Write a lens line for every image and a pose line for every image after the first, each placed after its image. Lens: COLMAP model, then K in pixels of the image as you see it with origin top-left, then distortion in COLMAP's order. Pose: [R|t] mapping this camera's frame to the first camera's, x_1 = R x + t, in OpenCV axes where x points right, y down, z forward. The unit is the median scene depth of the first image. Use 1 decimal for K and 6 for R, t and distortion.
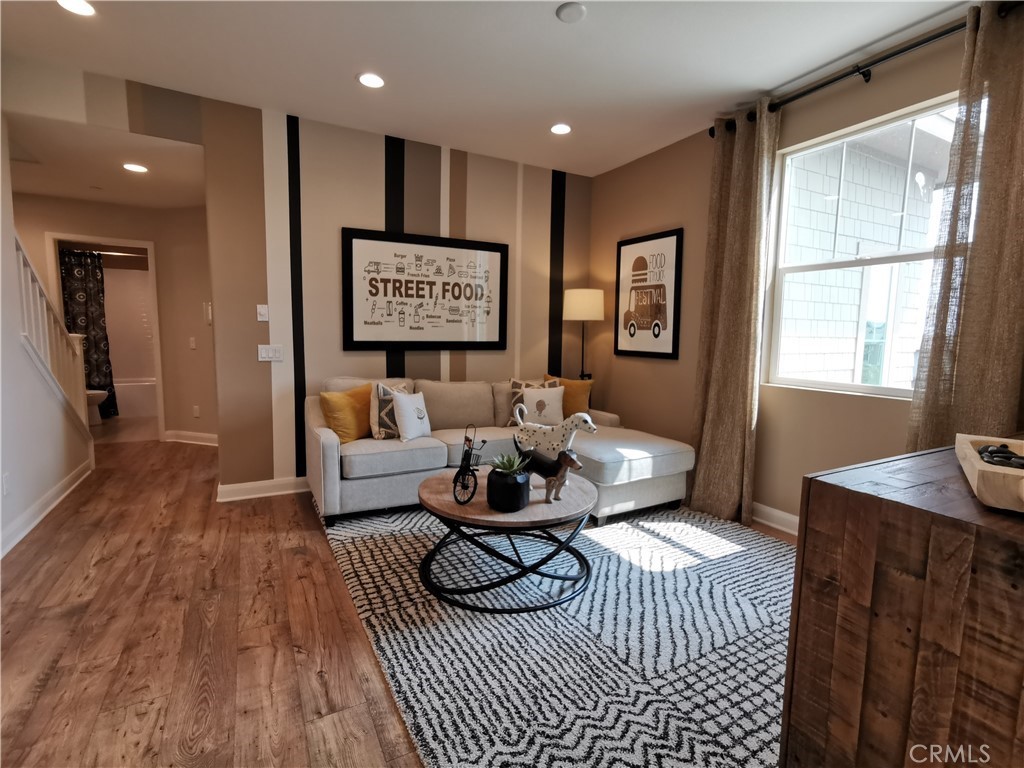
lens RADIAL K [[496.3, 0, 515.2], [0, 496.3, 386.1], [0, 0, 1]] dist [-0.037780, 0.036215]
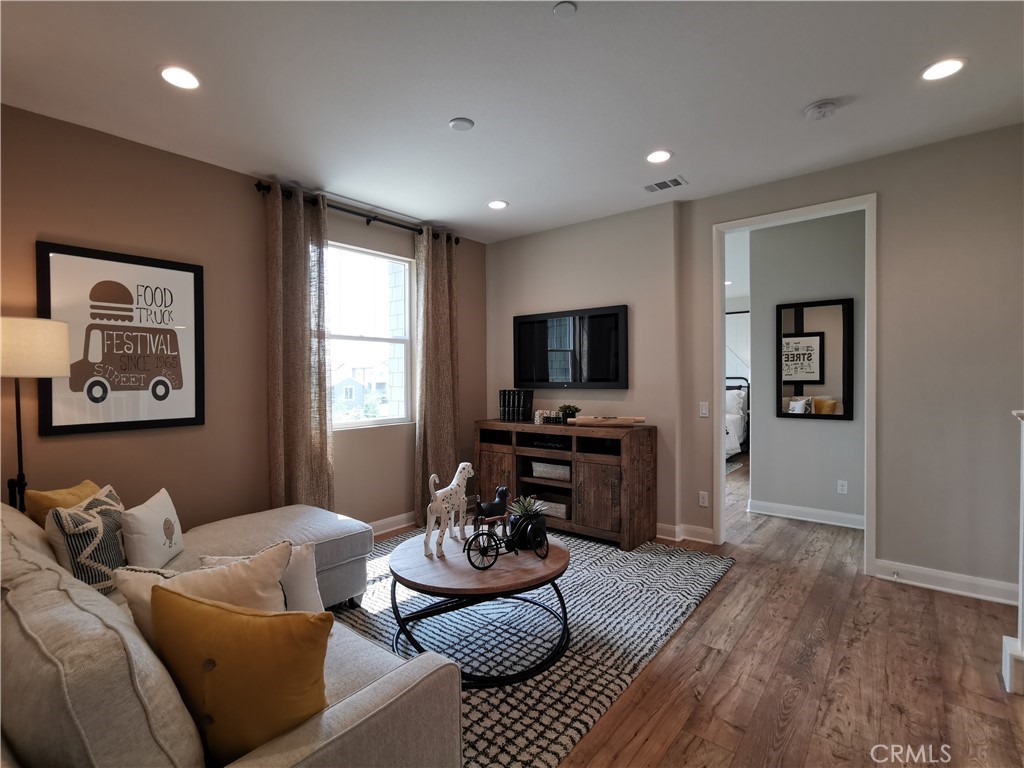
lens RADIAL K [[496.3, 0, 515.2], [0, 496.3, 386.1], [0, 0, 1]] dist [-0.037780, 0.036215]
pose [[-0.383276, -0.029500, 0.923163, -0.950986], [0.104556, 0.991679, 0.075099, -0.190759], [-0.917697, 0.125306, -0.377002, 1.275641]]
